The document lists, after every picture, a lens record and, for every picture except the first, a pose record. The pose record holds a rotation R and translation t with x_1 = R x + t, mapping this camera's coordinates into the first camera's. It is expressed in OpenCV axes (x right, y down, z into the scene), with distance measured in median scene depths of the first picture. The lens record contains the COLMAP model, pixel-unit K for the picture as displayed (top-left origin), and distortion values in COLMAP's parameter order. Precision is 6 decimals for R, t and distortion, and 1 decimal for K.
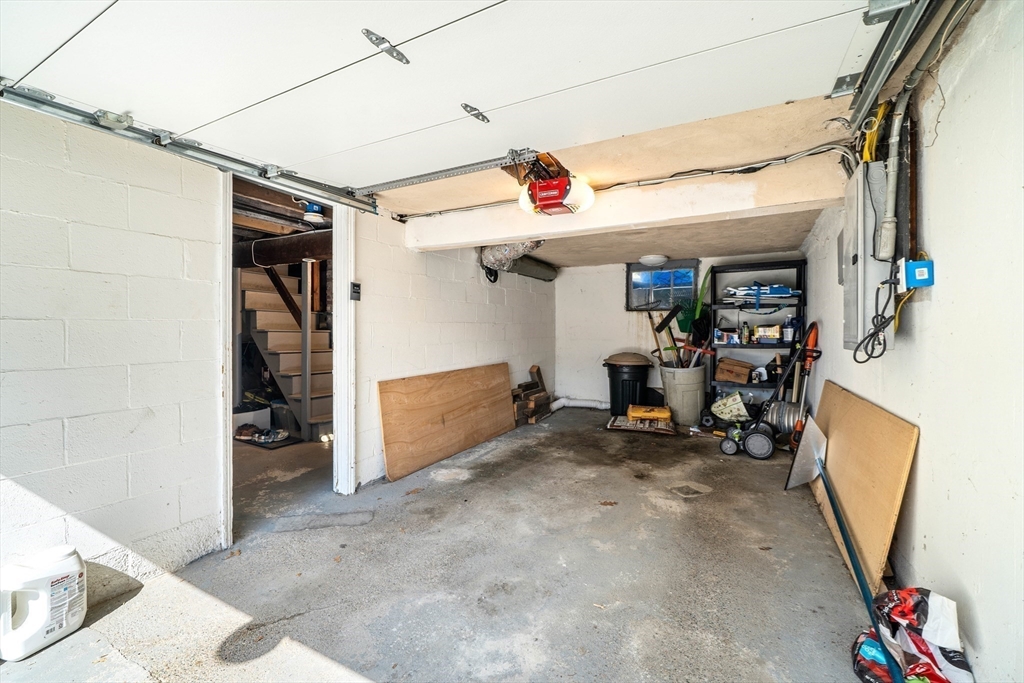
lens RADIAL K [[428.7, 0, 510.5], [0, 428.7, 336.2], [0, 0, 1]] dist [0.000335, 0.000027]
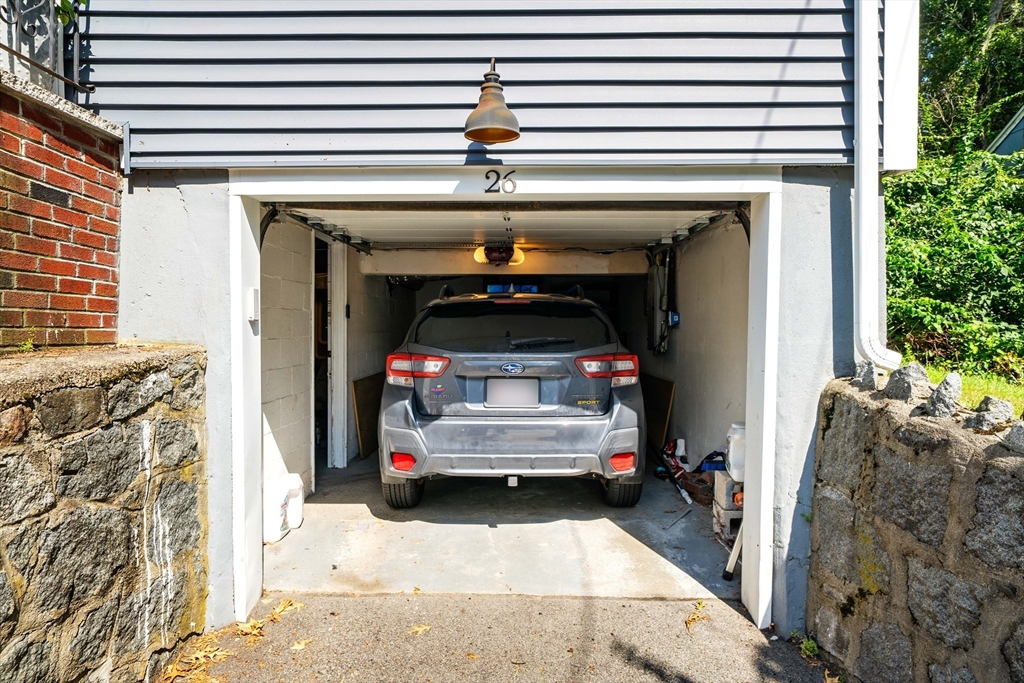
lens RADIAL K [[623.2, 0, 512.0], [0, 623.2, 341.5], [0, 0, 1]] dist [0.000571, 0.000127]
pose [[0.881806, -0.005678, 0.471578, -0.913806], [0.002493, 0.999970, 0.007377, -0.028017], [-0.471605, -0.005329, 0.881794, -1.003360]]
